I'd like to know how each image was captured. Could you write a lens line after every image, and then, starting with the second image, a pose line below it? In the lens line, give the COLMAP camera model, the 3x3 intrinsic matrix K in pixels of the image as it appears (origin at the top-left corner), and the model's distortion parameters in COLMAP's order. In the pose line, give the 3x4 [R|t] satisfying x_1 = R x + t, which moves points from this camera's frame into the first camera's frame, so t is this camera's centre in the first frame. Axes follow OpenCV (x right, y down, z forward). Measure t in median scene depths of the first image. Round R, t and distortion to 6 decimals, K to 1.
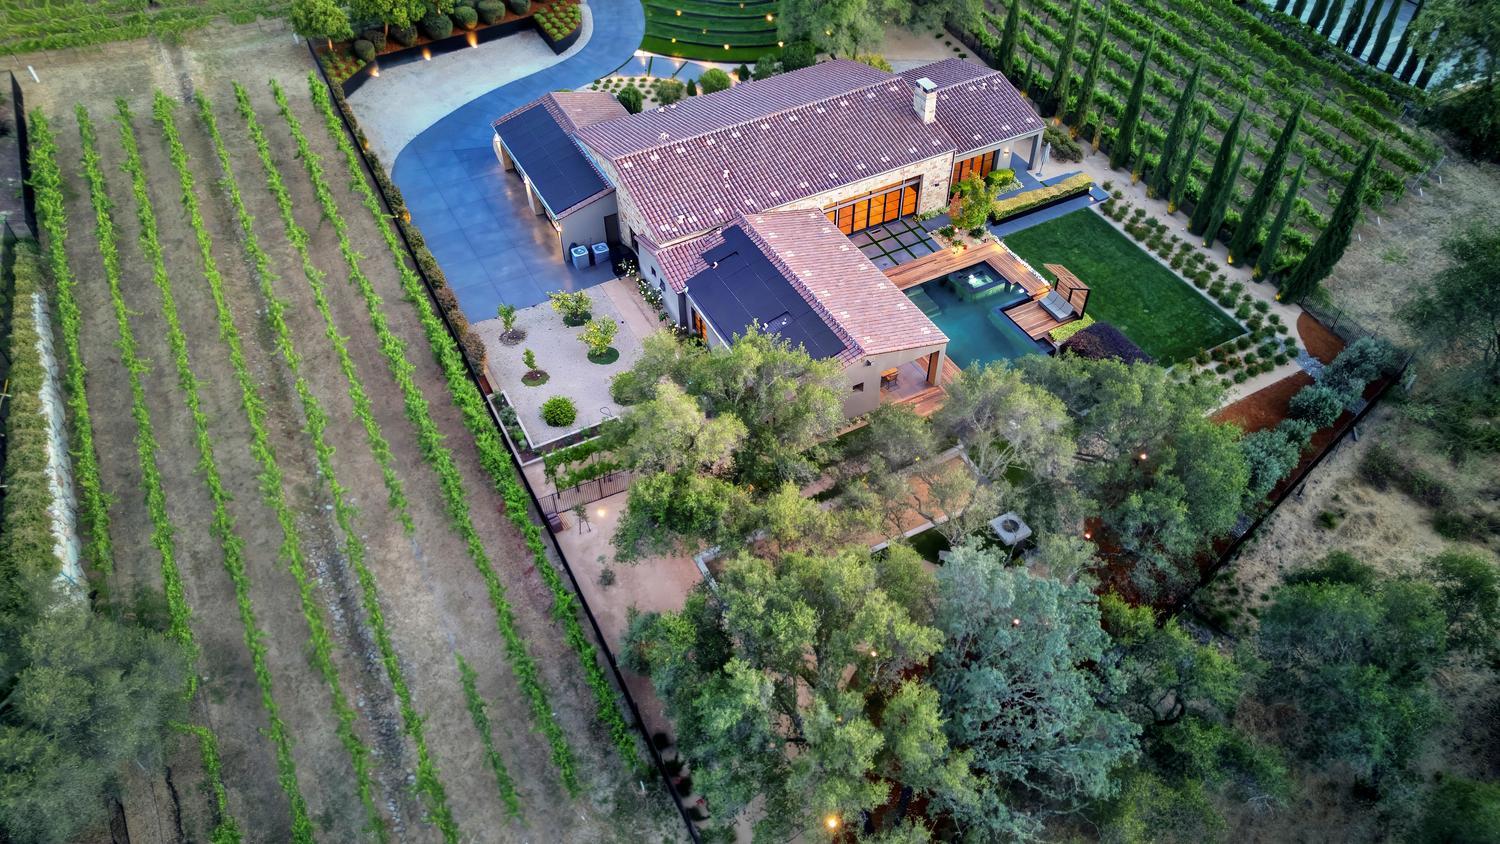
lens RADIAL K [[1069.2, 0, 758.7], [0, 1069.2, 426.0], [0, 0, 1]] dist [0.063766, -0.022601]
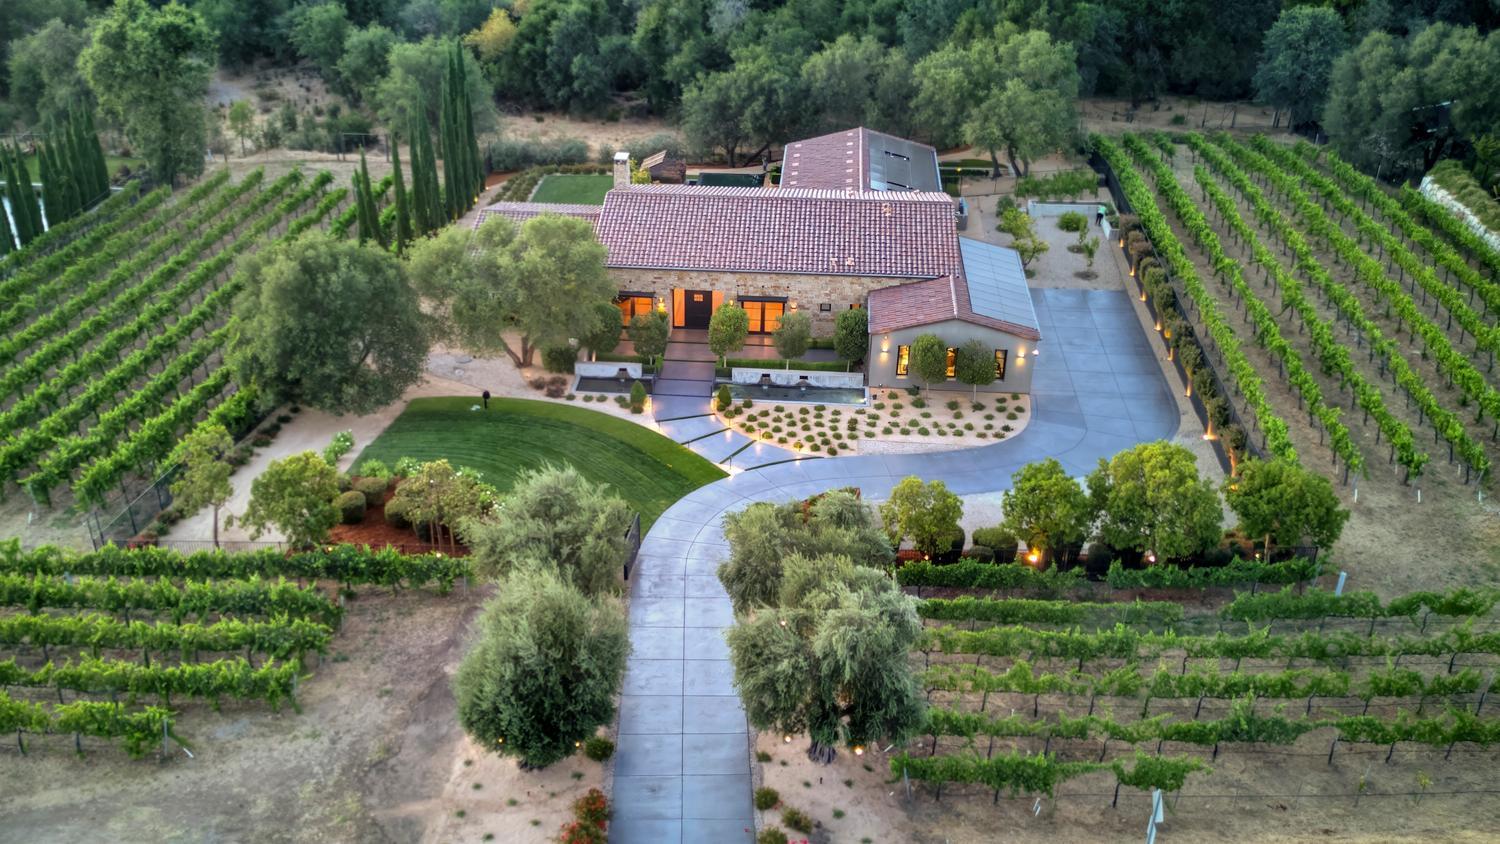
lens RADIAL K [[1384.2, 0, 678.8], [0, 1384.2, 471.5], [0, 0, 1]] dist [0.084898, 0.000000]
pose [[-0.826541, -0.272765, 0.492371, -0.597577], [0.406441, 0.315939, 0.857315, -1.313109], [-0.389405, 0.908725, -0.150274, 1.456179]]
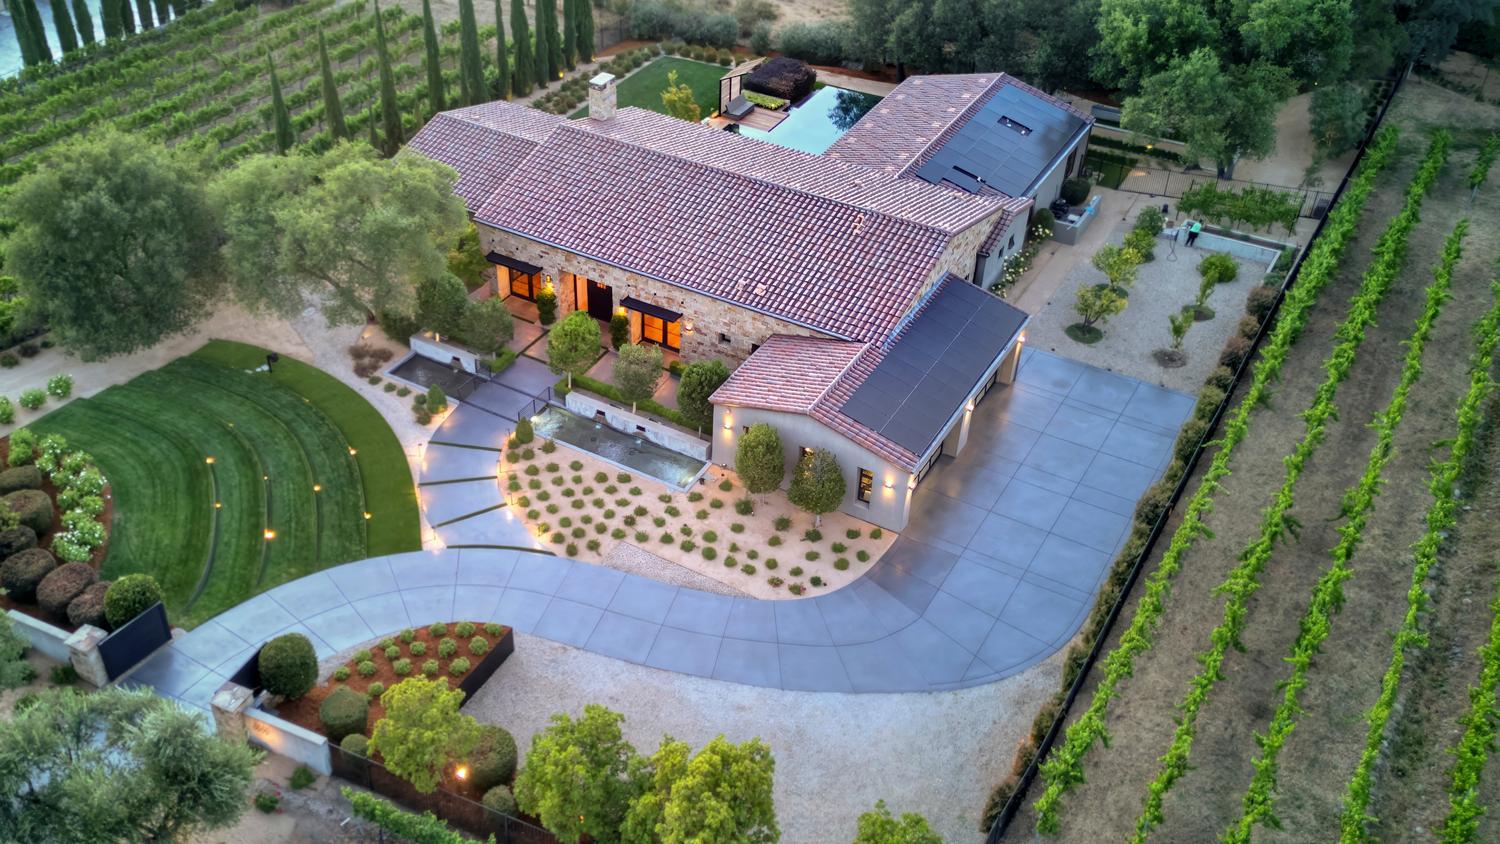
lens RADIAL K [[1384.2, 0, 663.3], [0, 1384.2, 425.6], [0, 0, 1]] dist [0.084898, 0.000000]
pose [[-0.507894, -0.518251, 0.688084, -0.720181], [0.614690, 0.341563, 0.710979, -0.953369], [-0.603490, 0.784060, 0.145085, 1.042595]]
